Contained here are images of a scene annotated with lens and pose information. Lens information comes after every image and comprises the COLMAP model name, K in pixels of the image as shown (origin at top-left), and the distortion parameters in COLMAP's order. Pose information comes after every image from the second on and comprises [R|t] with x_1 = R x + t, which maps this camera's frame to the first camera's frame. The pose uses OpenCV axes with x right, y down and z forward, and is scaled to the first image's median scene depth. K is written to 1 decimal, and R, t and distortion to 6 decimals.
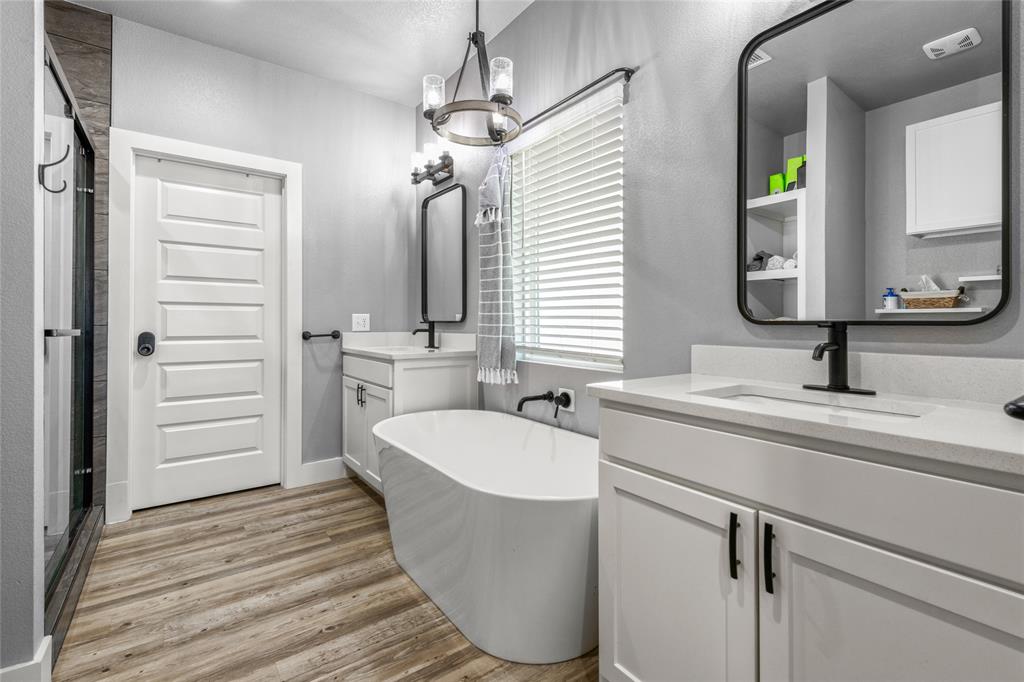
lens RADIAL K [[458.4, 0, 515.1], [0, 458.4, 322.8], [0, 0, 1]] dist [0.019690, -0.006112]
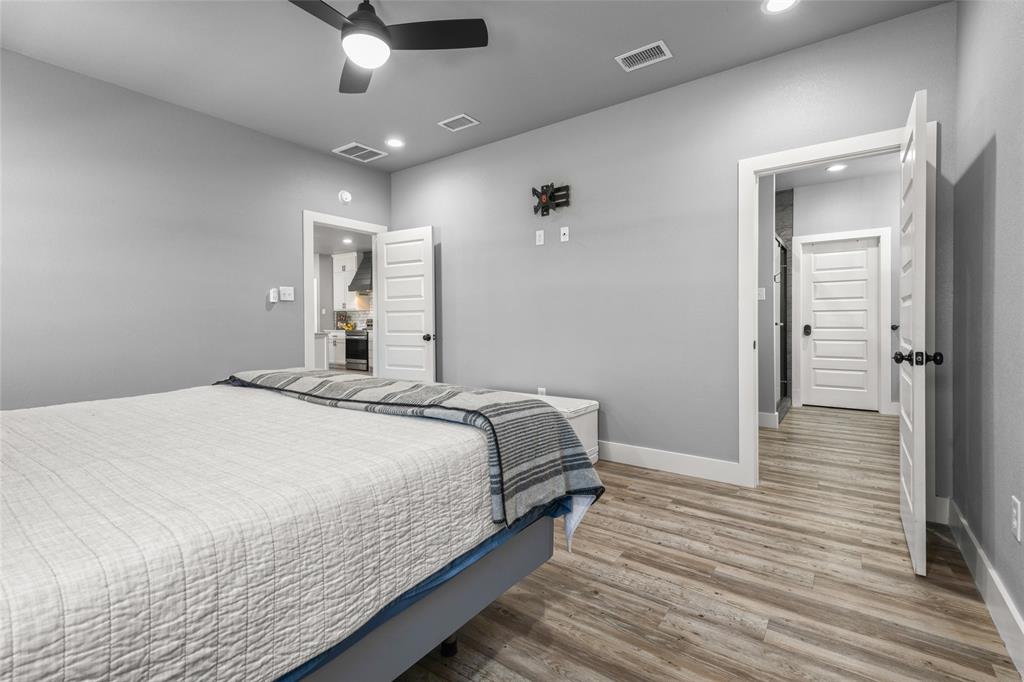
lens RADIAL K [[458.4, 0, 515.1], [0, 458.4, 322.8], [0, 0, 1]] dist [0.019690, -0.006112]
pose [[0.302912, -0.002407, -0.953016, 0.871418], [0.005780, 0.999983, -0.000688, 0.004804], [0.953001, -0.005300, 0.302920, -0.985230]]
